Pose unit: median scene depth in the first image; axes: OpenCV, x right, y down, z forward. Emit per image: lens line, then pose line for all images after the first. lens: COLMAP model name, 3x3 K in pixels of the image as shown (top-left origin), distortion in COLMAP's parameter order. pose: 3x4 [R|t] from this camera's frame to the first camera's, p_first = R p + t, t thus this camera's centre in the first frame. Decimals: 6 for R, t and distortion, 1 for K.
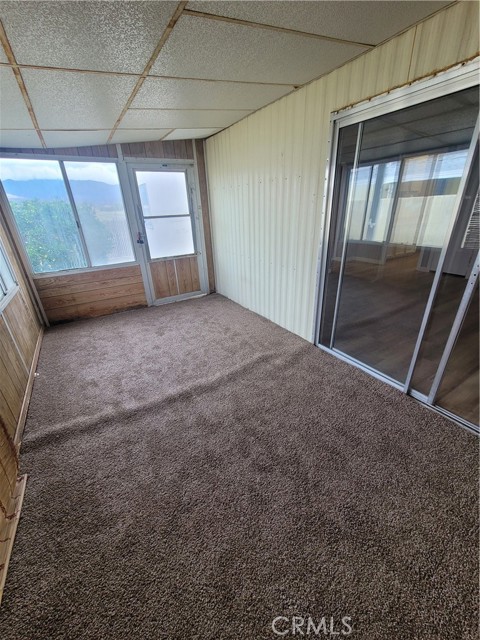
lens RADIAL K [[260.3, 0, 242.6], [0, 260.3, 320.8], [0, 0, 1]] dist [0.000821, 0.000025]
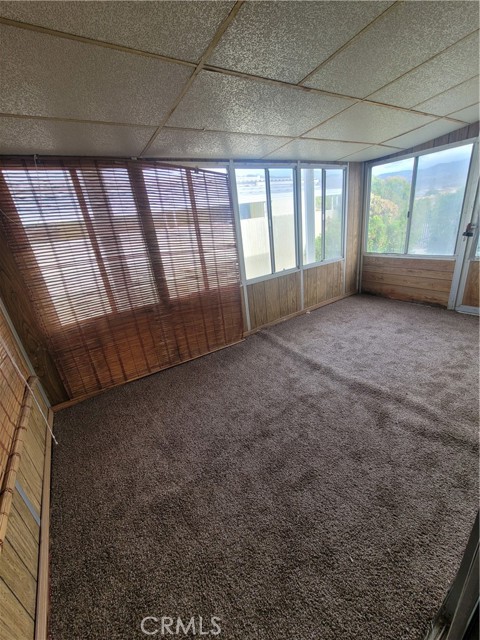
lens RADIAL K [[260.3, 0, 239.7], [0, 260.3, 320.1], [0, 0, 1]] dist [0.000821, 0.000025]
pose [[0.043333, 0.387416, -0.920886, 0.549742], [-0.304176, 0.883107, 0.357210, -0.158474], [0.951630, 0.264632, 0.156110, 0.281616]]
